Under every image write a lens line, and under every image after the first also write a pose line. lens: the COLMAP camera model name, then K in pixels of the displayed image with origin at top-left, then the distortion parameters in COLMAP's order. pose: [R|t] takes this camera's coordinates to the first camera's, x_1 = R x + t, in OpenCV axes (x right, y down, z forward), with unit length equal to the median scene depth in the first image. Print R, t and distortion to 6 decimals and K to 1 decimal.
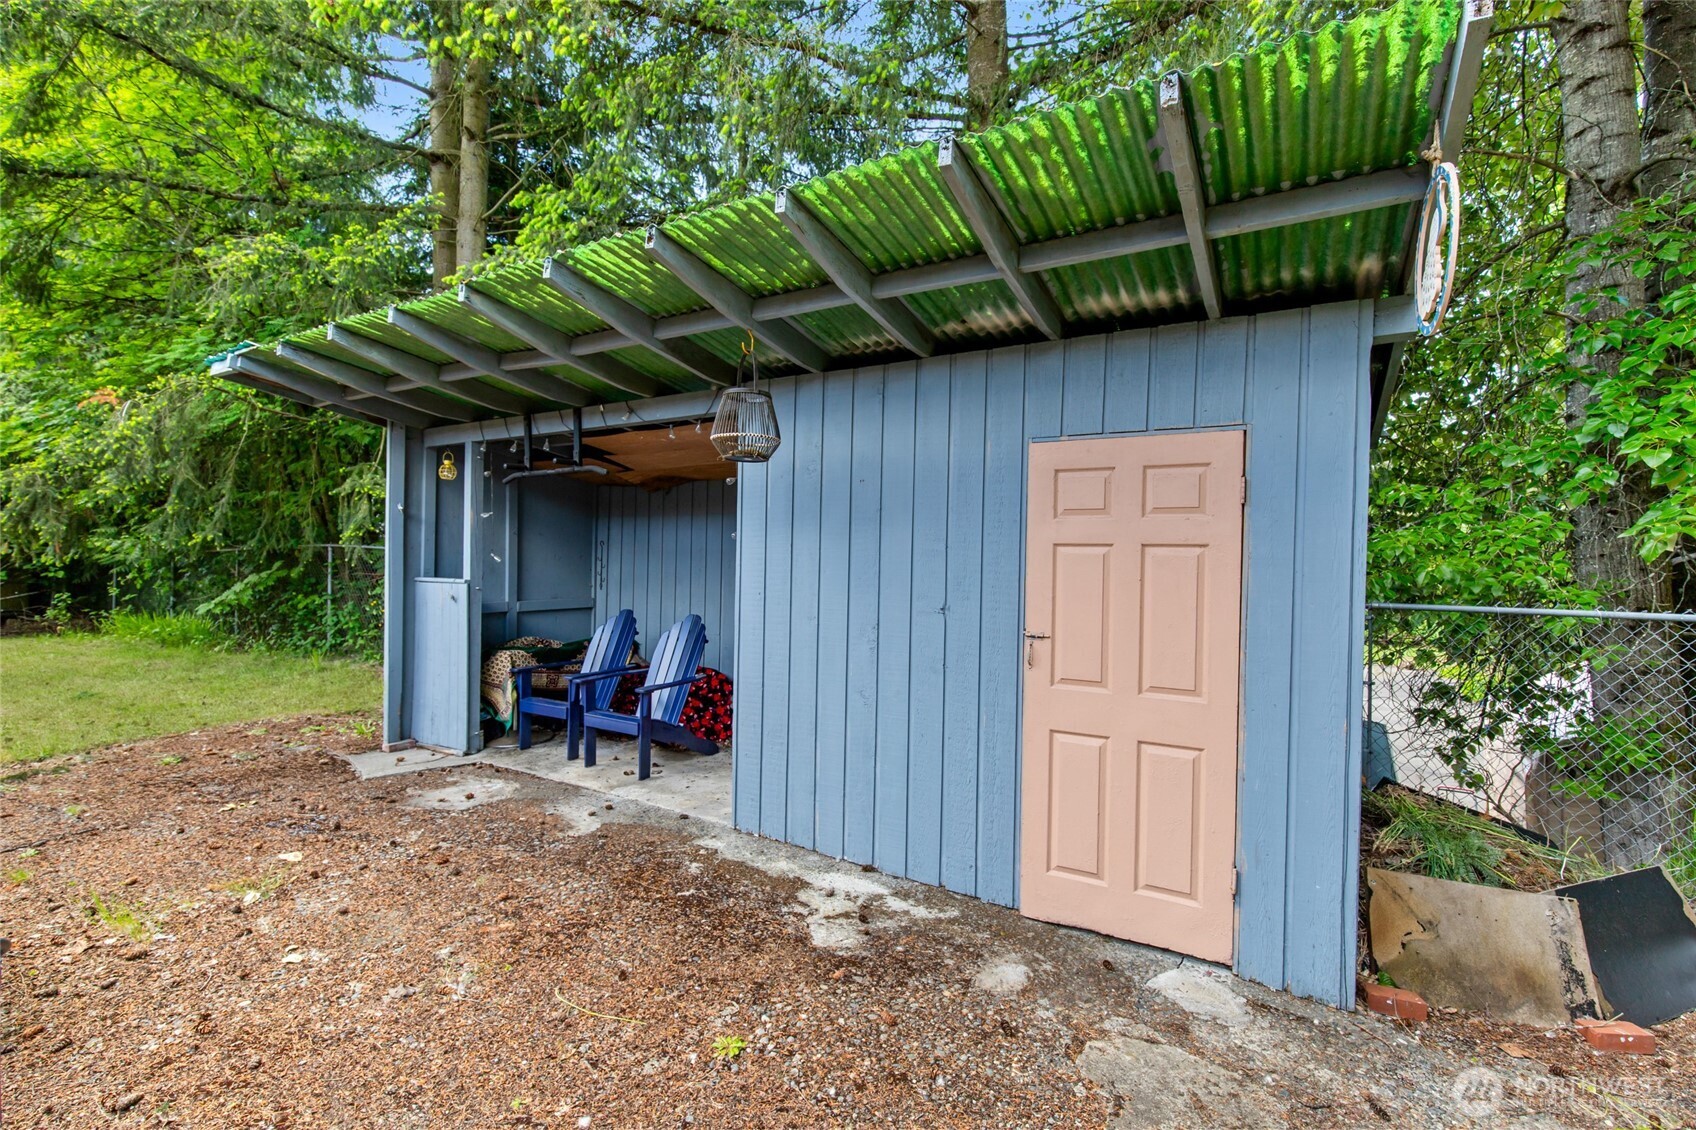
lens RADIAL K [[758.3, 0, 848.7], [0, 758.3, 566.5], [0, 0, 1]] dist [0.006154, -0.001491]
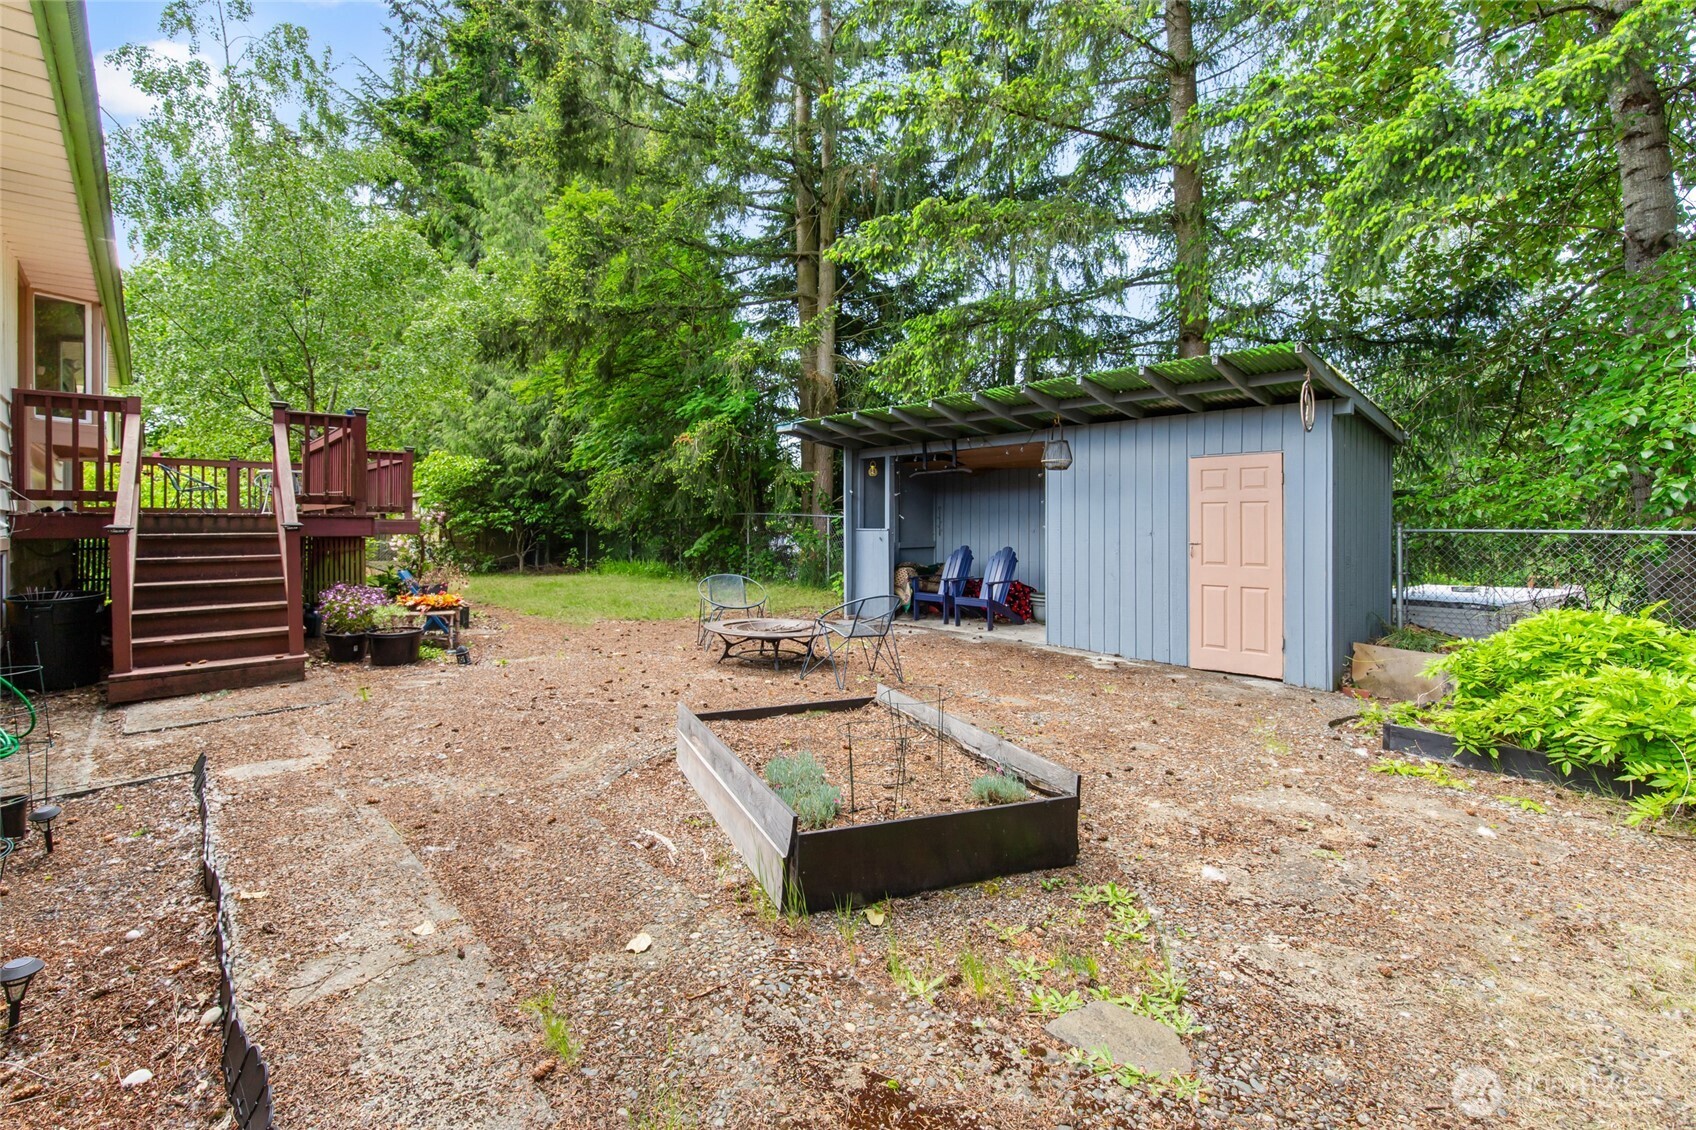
lens RADIAL K [[758.3, 0, 843.1], [0, 758.3, 522.3], [0, 0, 1]] dist [0.006154, -0.001491]
pose [[0.954609, -0.019756, -0.297206, -0.048877], [0.016970, 0.999785, -0.011951, 0.023397], [0.297378, 0.006365, 0.954739, -0.914915]]
